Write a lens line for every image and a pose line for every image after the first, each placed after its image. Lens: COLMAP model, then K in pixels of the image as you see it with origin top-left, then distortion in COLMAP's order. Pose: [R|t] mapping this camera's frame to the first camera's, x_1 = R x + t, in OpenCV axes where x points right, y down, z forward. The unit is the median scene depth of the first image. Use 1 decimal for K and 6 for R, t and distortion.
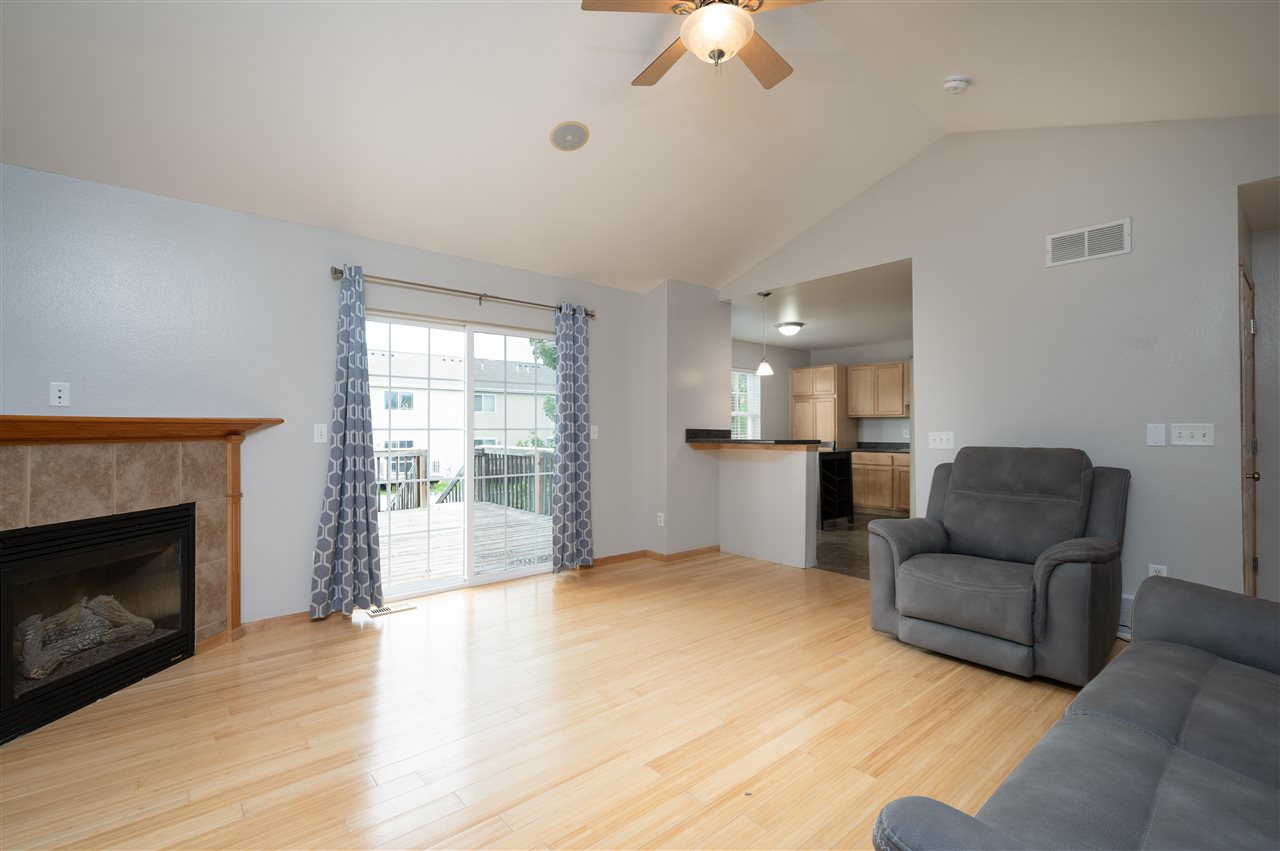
lens RADIAL K [[571.3, 0, 635.4], [0, 571.3, 427.0], [0, 0, 1]] dist [-0.002226, 0.000127]
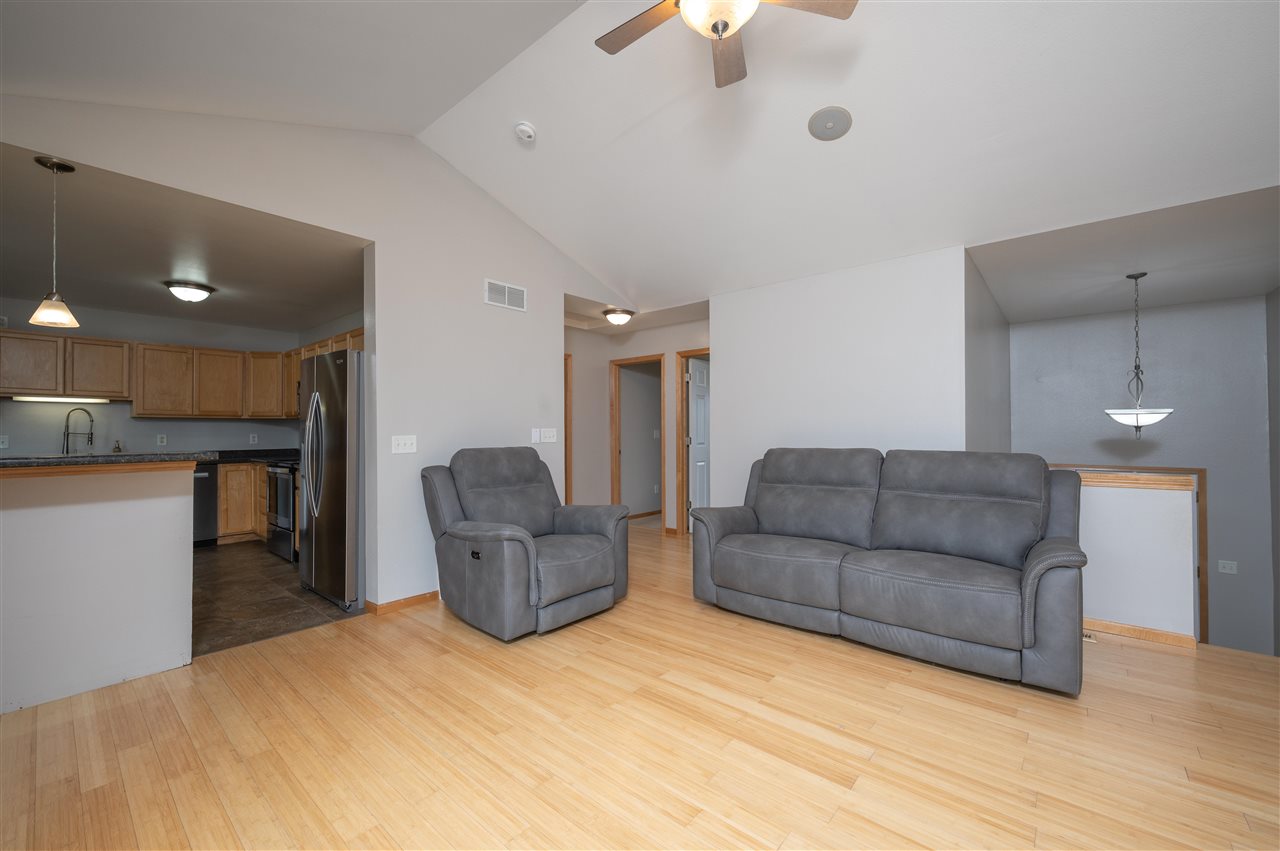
lens RADIAL K [[508.3, 0, 638.6], [0, 508.3, 428.0], [0, 0, 1]] dist [-0.003860, -0.000867]
pose [[-0.156962, 0.009206, 0.987562, -0.429425], [0.000490, 0.999957, -0.009244, 0.003980], [-0.987604, -0.000967, -0.156960, 0.842009]]
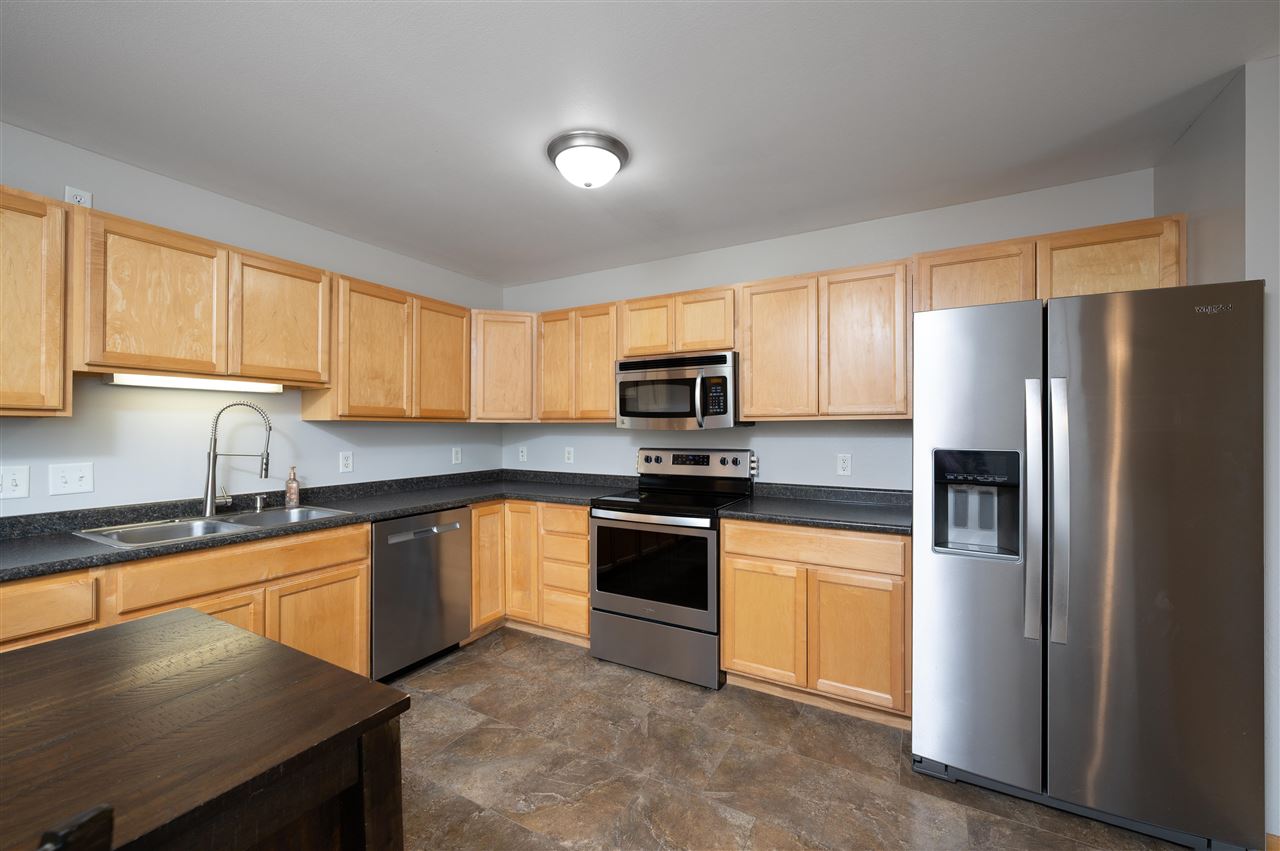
lens RADIAL K [[508.3, 0, 627.8], [0, 508.3, 430.5], [0, 0, 1]] dist [-0.003860, -0.000867]
pose [[-0.336541, -0.000686, 0.941669, 0.381284], [-0.001692, 0.999999, 0.000124, -0.027951], [-0.941667, -0.001552, -0.336541, 1.888291]]
